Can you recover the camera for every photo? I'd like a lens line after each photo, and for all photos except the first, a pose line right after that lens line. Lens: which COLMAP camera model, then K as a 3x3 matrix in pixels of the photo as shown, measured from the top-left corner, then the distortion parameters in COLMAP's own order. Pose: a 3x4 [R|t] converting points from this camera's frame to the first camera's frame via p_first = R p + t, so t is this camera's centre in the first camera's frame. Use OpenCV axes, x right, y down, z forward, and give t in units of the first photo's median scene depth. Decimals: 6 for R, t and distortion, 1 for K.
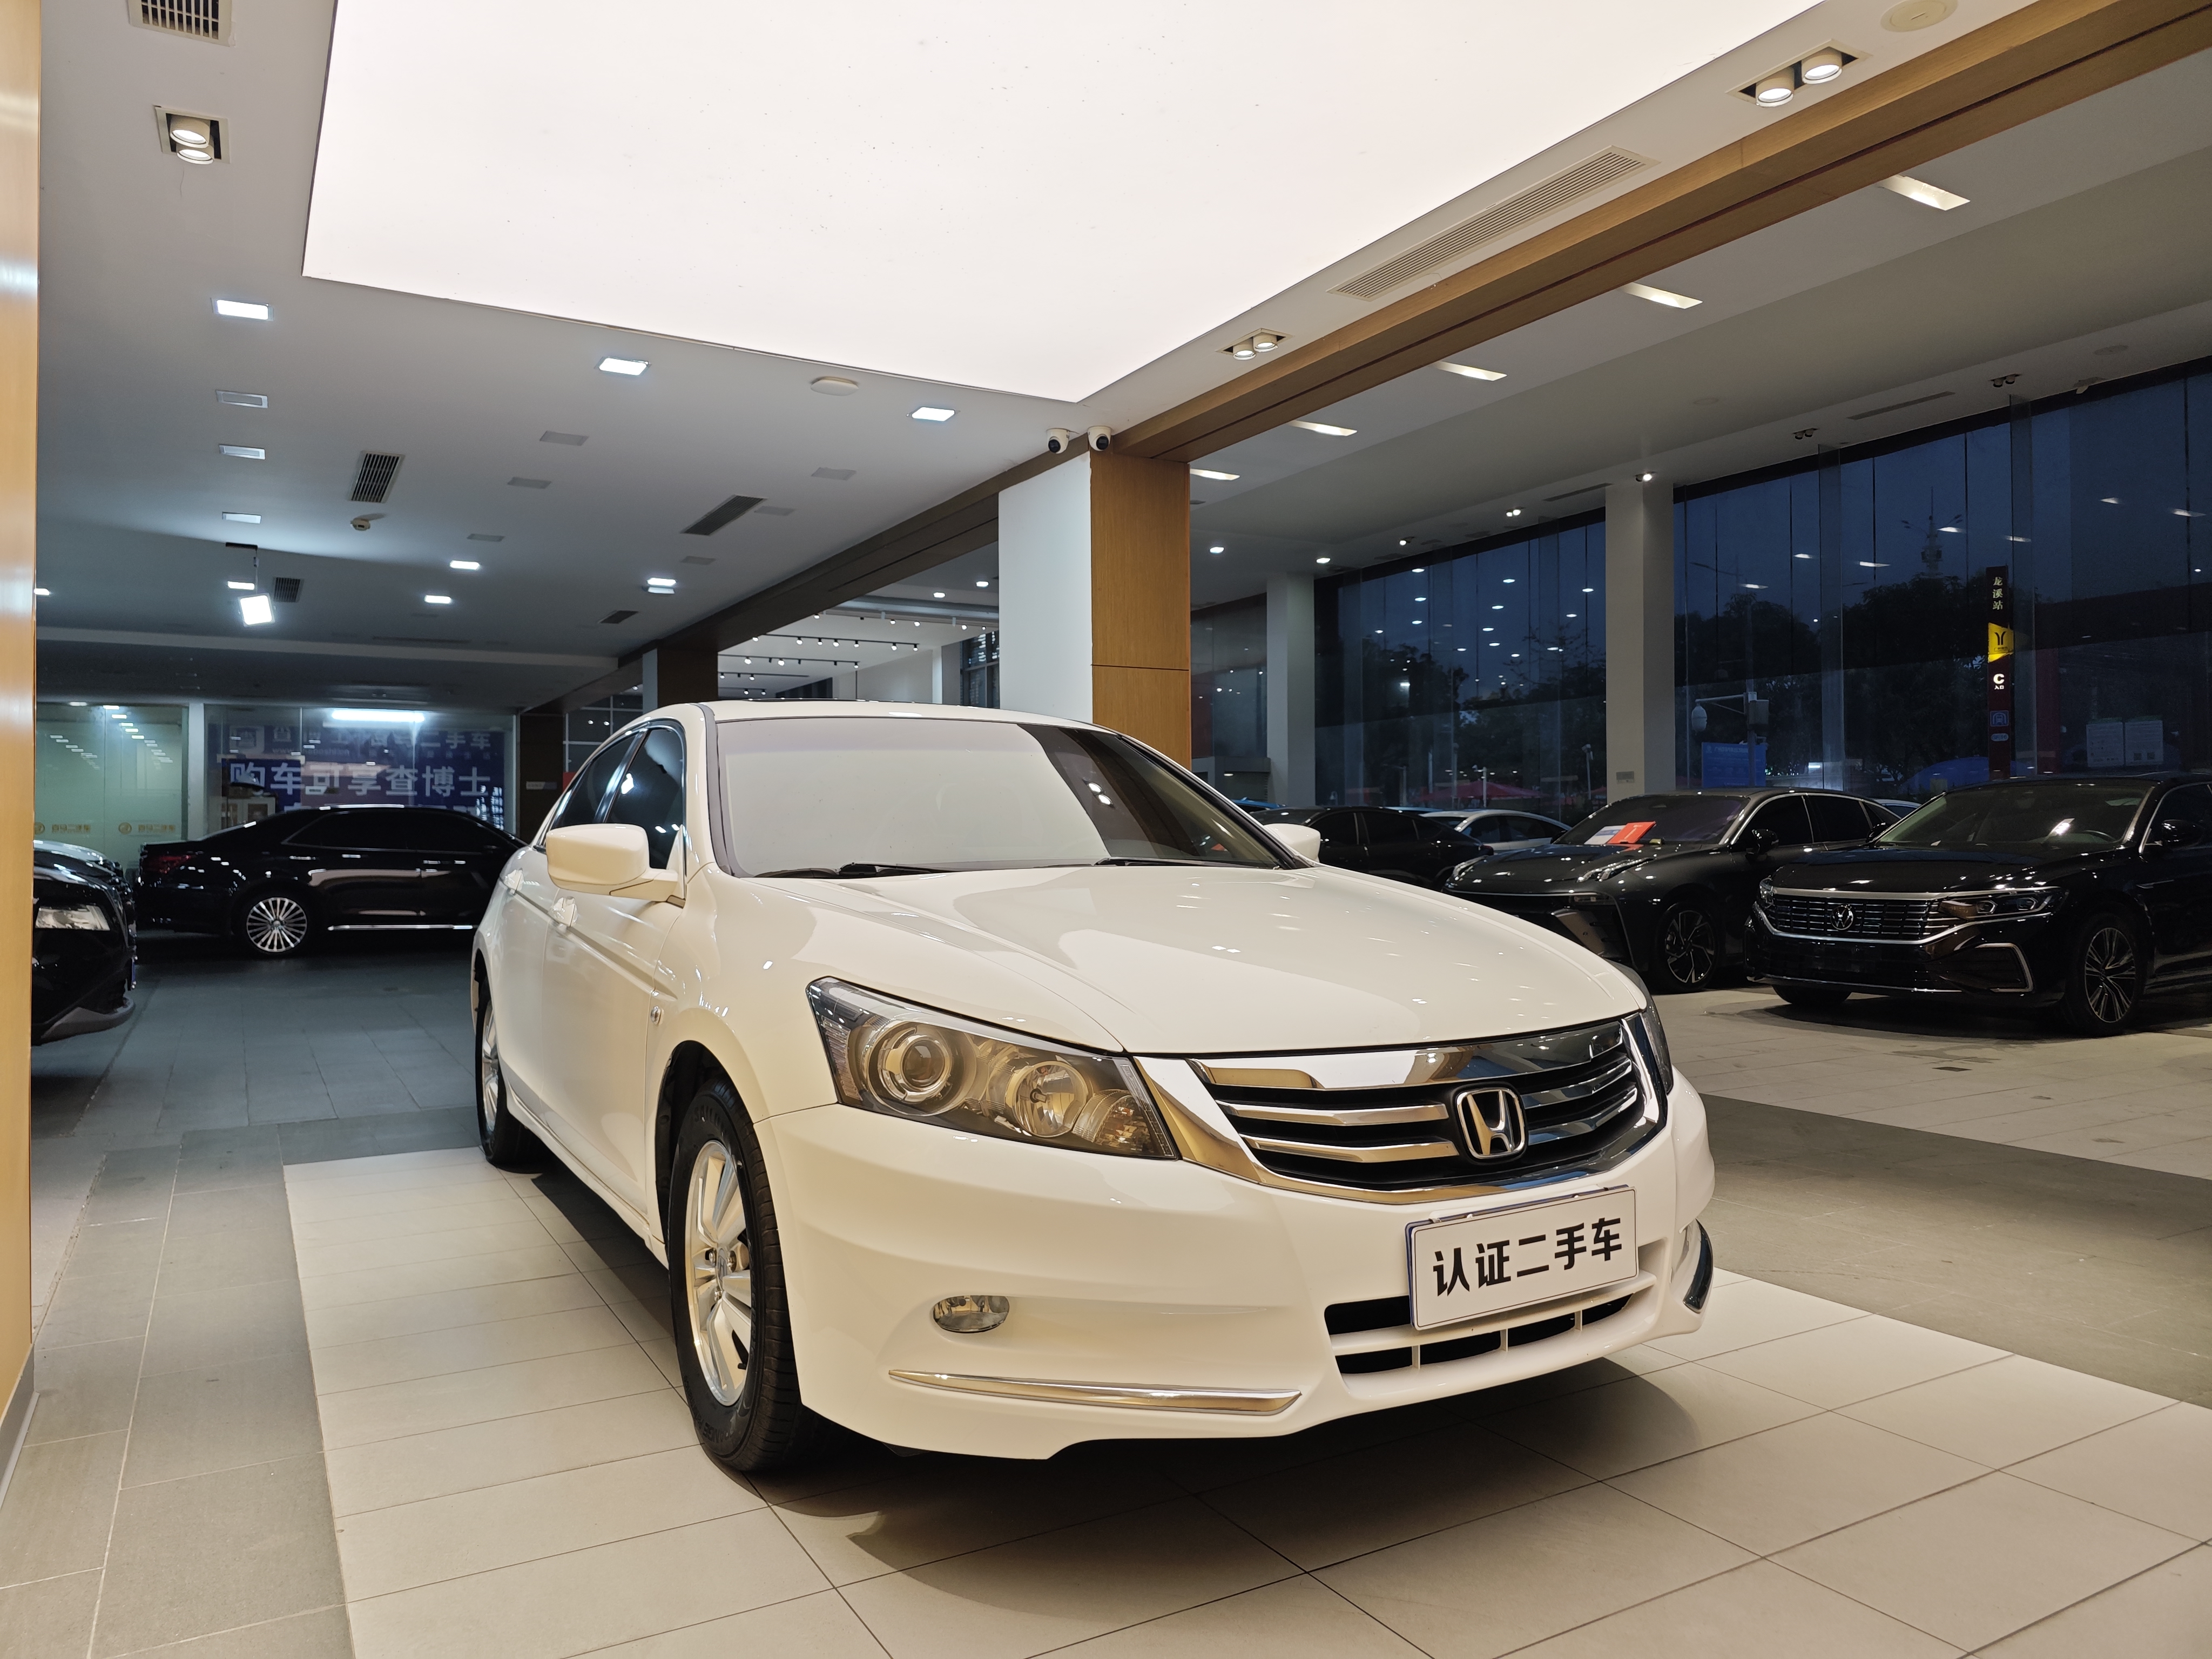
lens RADIAL K [[1507.6, 0, 1109.3], [0, 1507.6, 823.3], [0, 0, 1]] dist [0.024436, -0.013312]
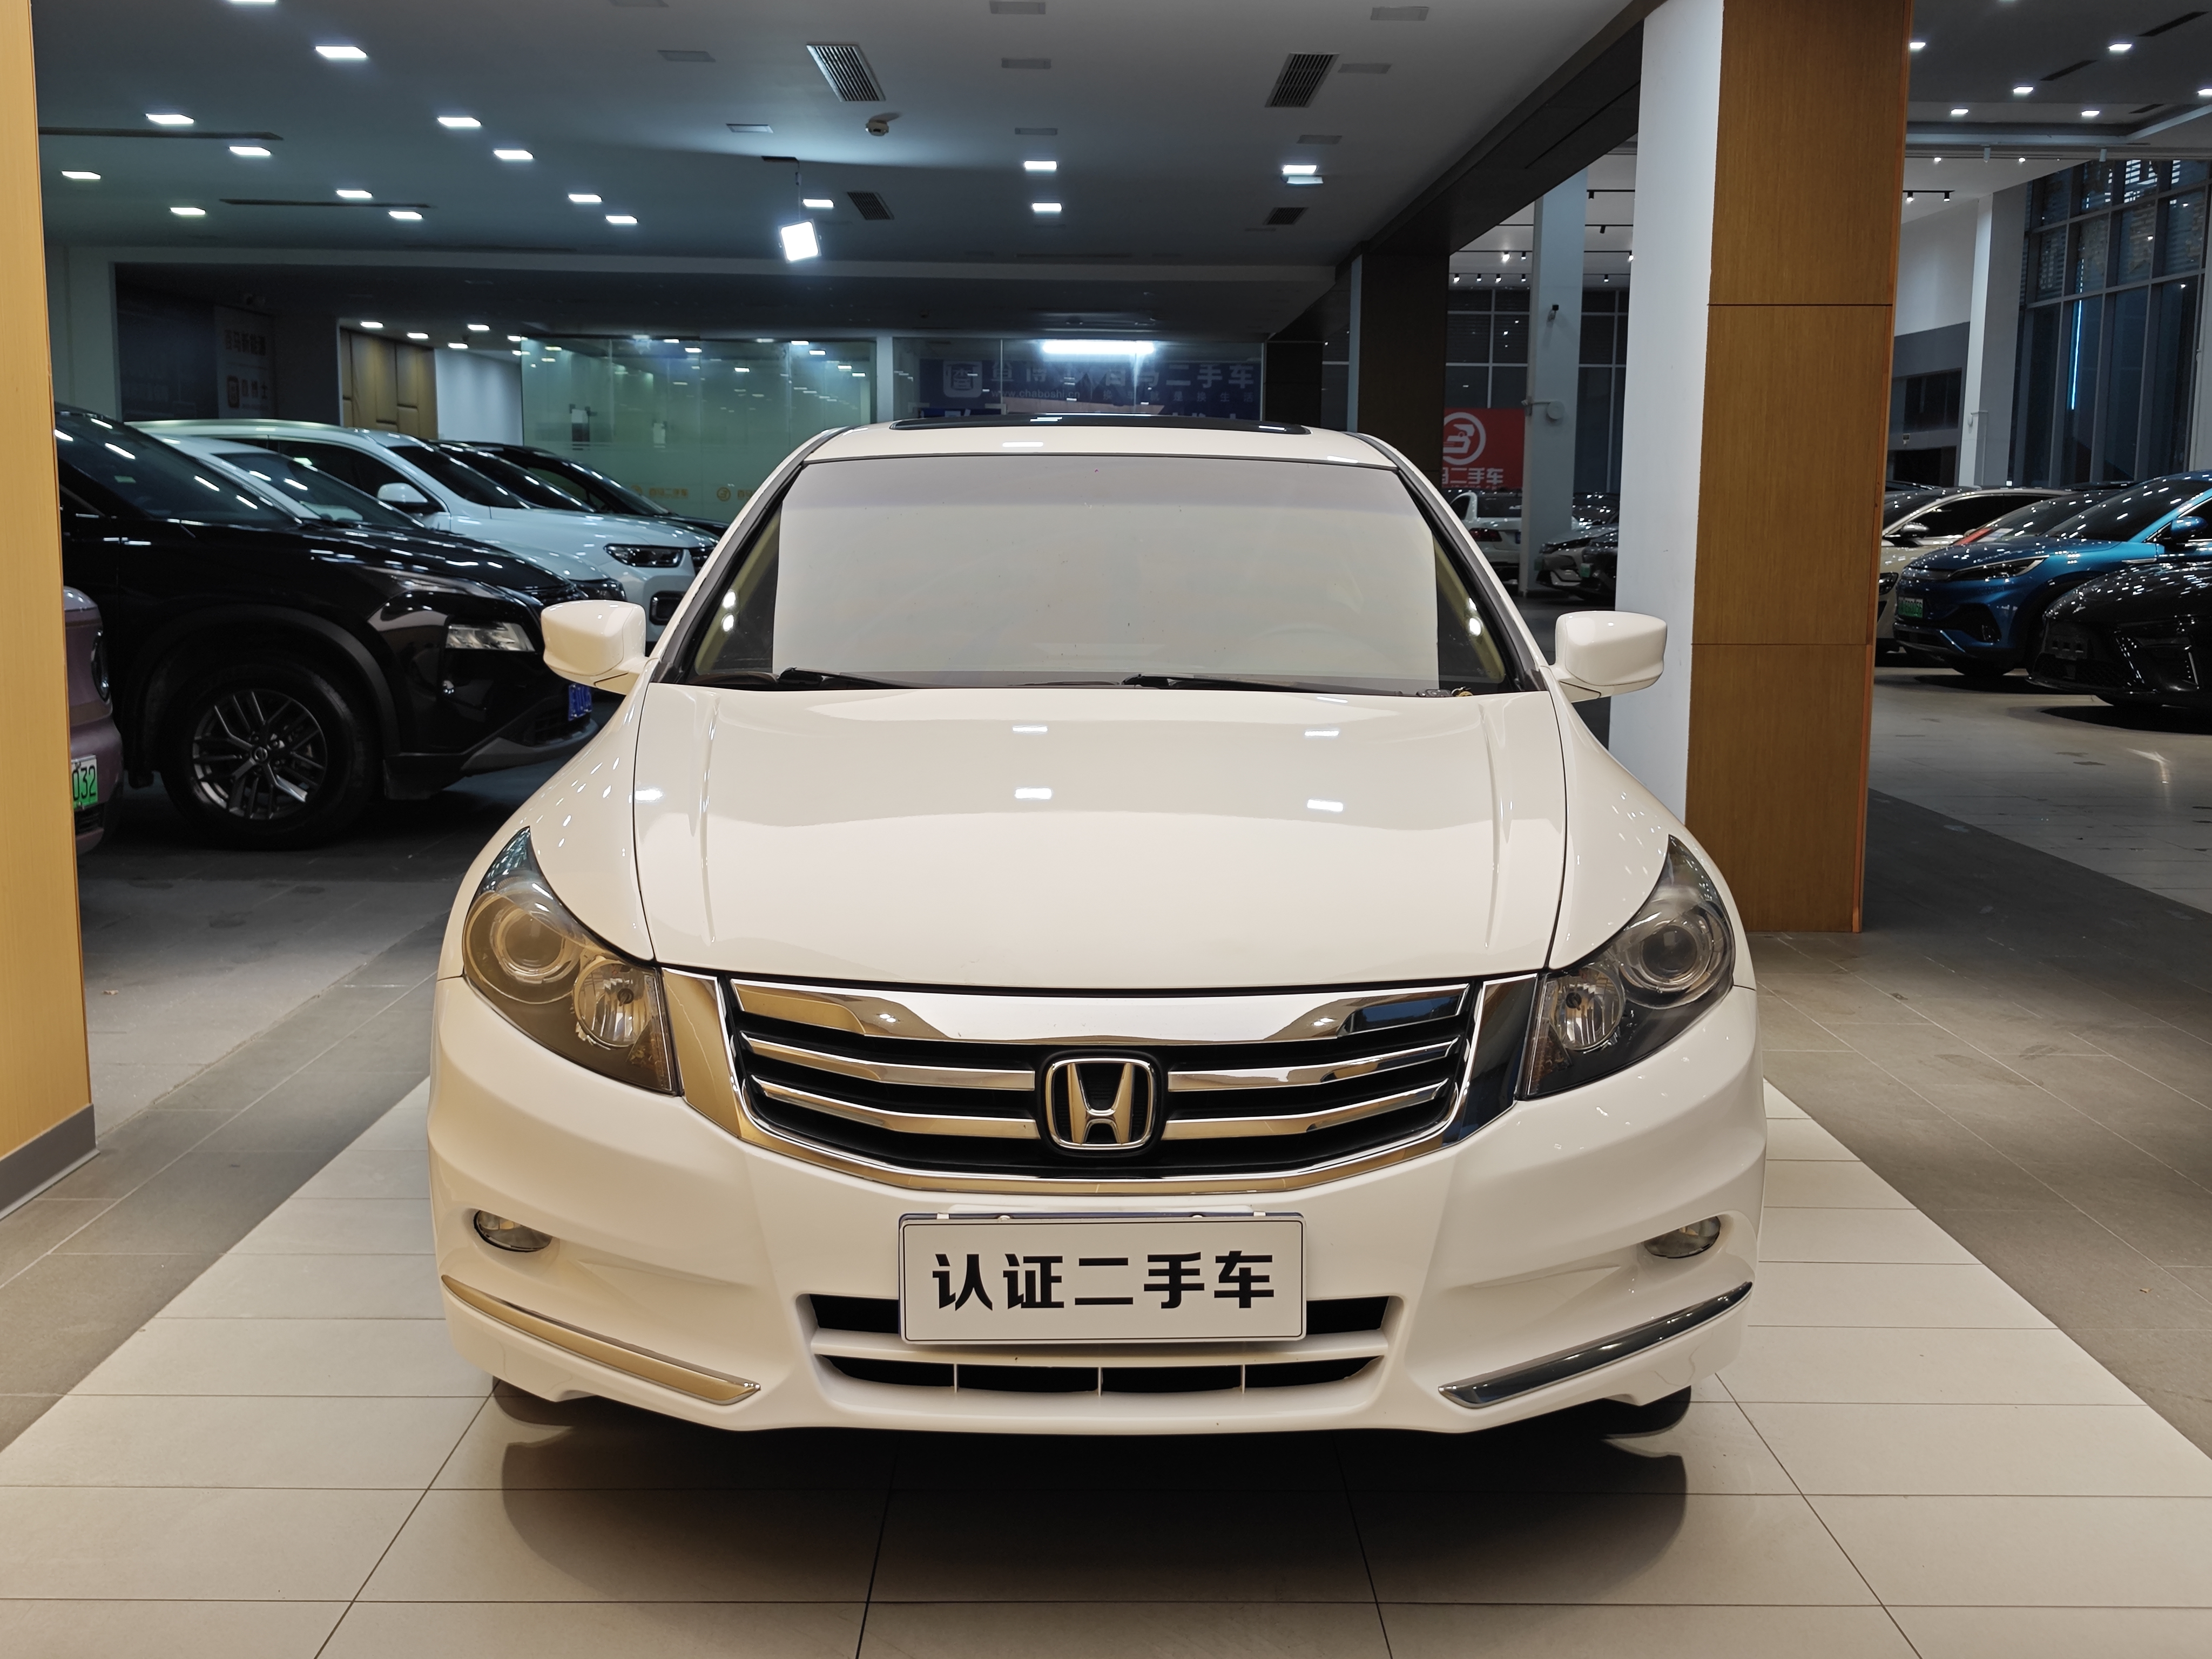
lens RADIAL K [[2229.0, 0, 1084.3], [0, 2229.0, 849.8], [0, 0, 1]] dist [0.056915, 0.000000]
pose [[0.874520, 0.089747, -0.476613, 0.770729], [-0.010722, 0.986067, 0.166004, -0.110819], [0.484870, -0.140064, 0.863298, 0.059495]]
